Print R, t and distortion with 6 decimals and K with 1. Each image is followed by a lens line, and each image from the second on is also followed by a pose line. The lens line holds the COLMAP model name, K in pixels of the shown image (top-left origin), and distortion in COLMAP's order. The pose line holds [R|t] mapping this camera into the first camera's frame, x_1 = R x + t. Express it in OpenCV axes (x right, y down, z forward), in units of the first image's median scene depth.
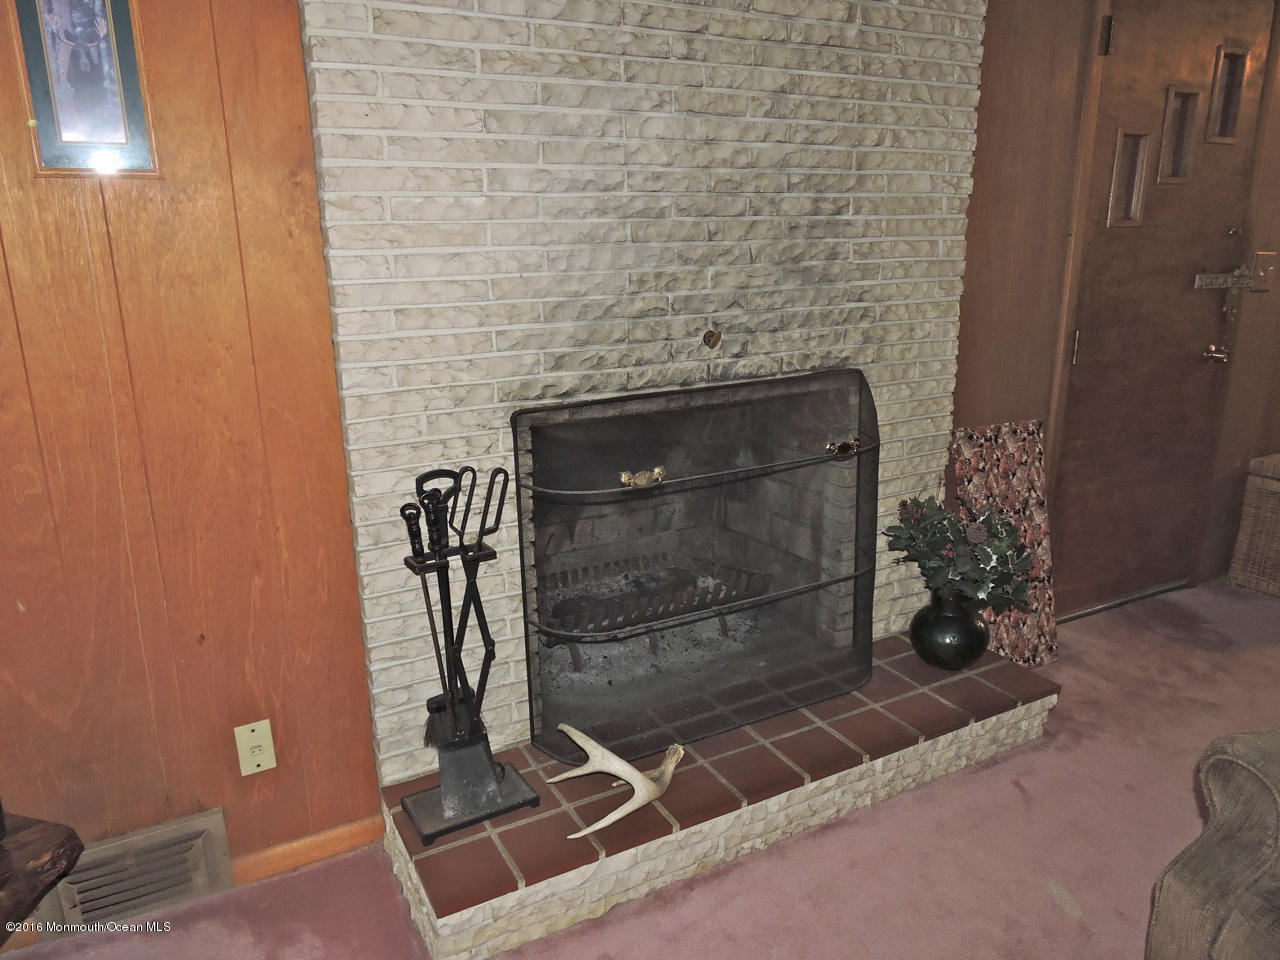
lens RADIAL K [[917.2, 0, 638.3], [0, 917.2, 477.2], [0, 0, 1]] dist [0.004451, 0.000968]
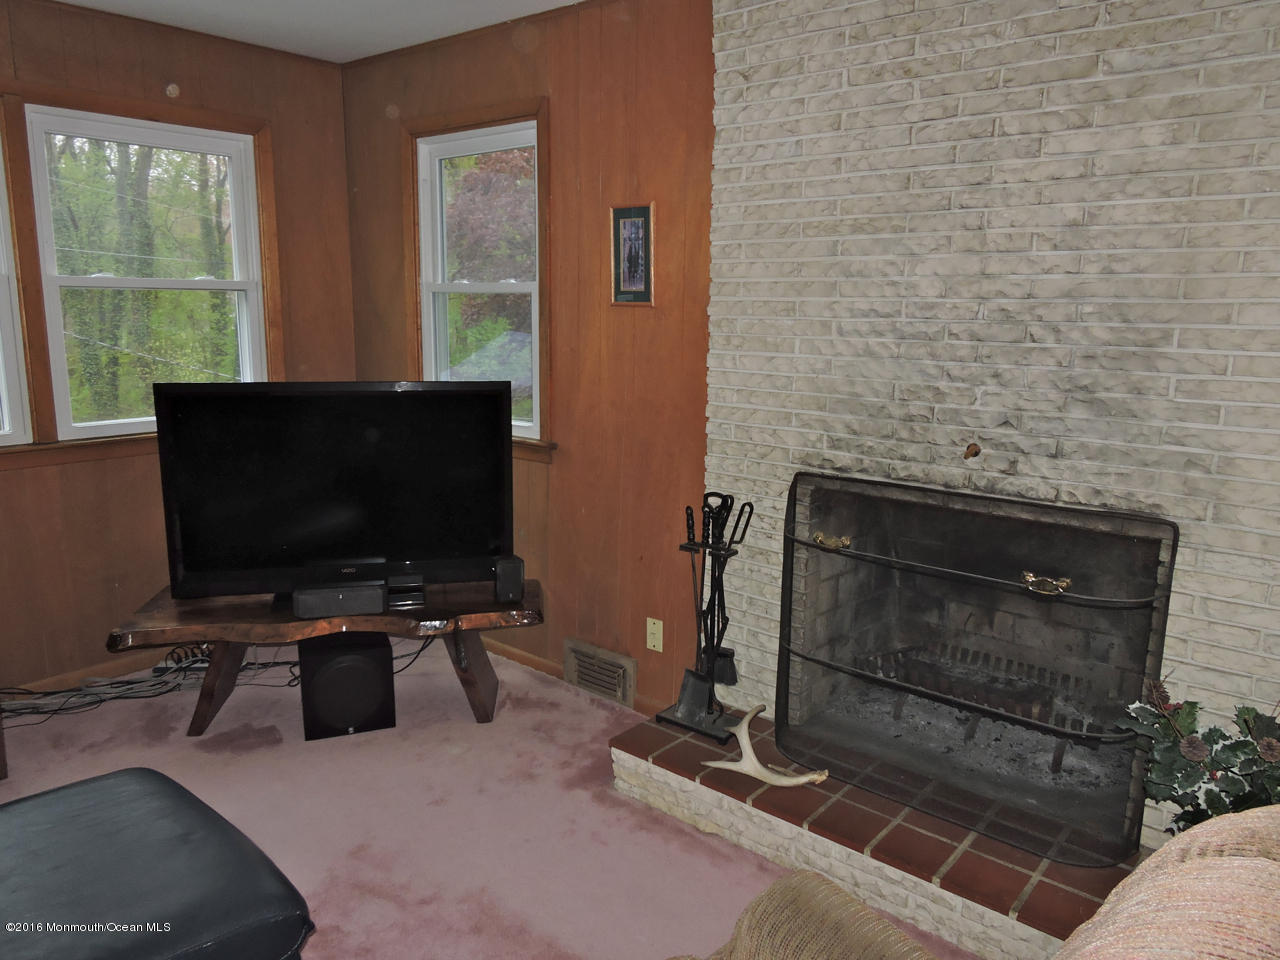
lens RADIAL K [[917.2, 0, 639.7], [0, 917.2, 478.5], [0, 0, 1]] dist [0.004451, 0.000968]
pose [[0.361592, 0.191356, -0.912488, 0.951539], [-0.265598, 0.959300, 0.095924, -0.120767], [0.893705, 0.207670, 0.397699, 0.225487]]
